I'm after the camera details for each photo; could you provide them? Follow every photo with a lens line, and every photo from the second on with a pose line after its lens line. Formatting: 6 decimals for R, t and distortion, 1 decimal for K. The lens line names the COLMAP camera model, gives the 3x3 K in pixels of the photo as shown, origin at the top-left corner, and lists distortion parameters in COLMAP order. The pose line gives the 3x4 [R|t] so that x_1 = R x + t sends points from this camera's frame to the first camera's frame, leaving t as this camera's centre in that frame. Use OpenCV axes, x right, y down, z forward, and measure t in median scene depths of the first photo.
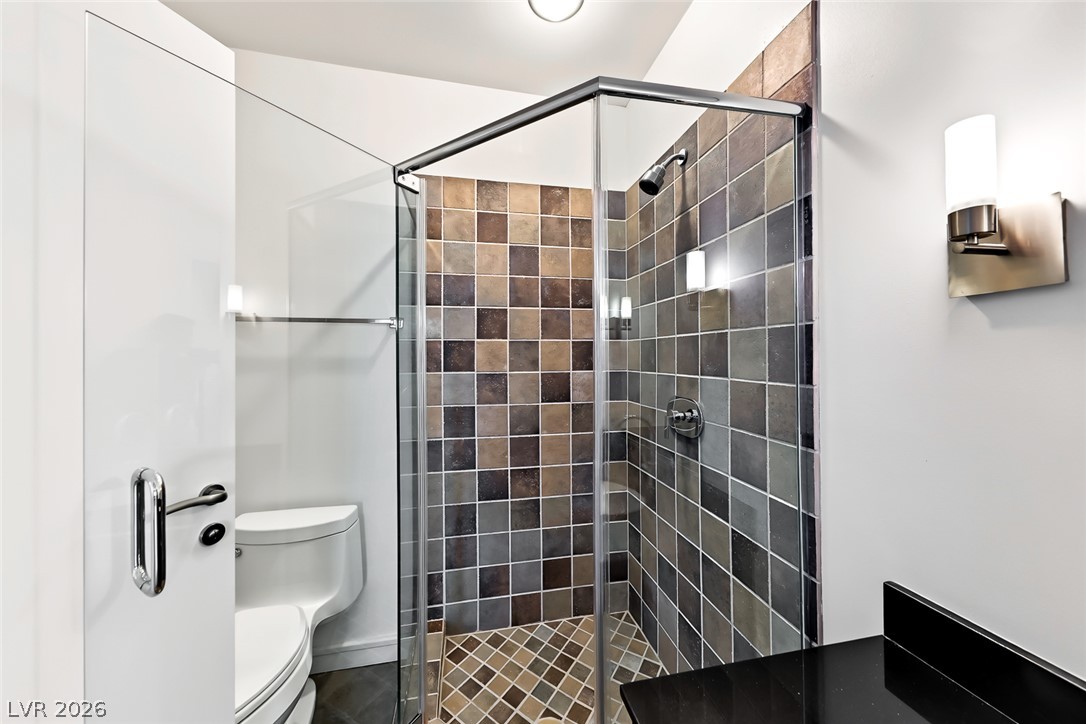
lens RADIAL K [[372.8, 0, 542.6], [0, 372.8, 357.0], [0, 0, 1]] dist [0.000142, 0.000015]
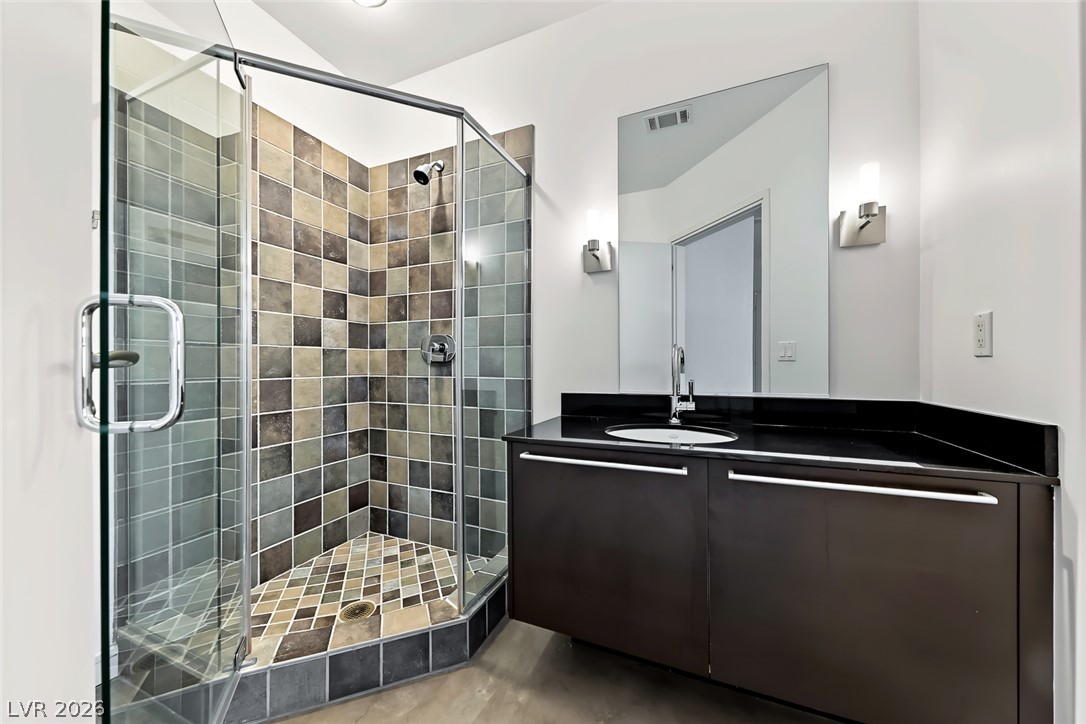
lens RADIAL K [[372.8, 0, 542.6], [0, 372.8, 357.0], [0, 0, 1]] dist [0.000142, 0.000015]
pose [[0.580894, 0.010270, 0.813914, -0.435289], [-0.002730, 0.999939, -0.010669, 0.164989], [-0.813974, 0.003976, 0.580887, -0.112815]]
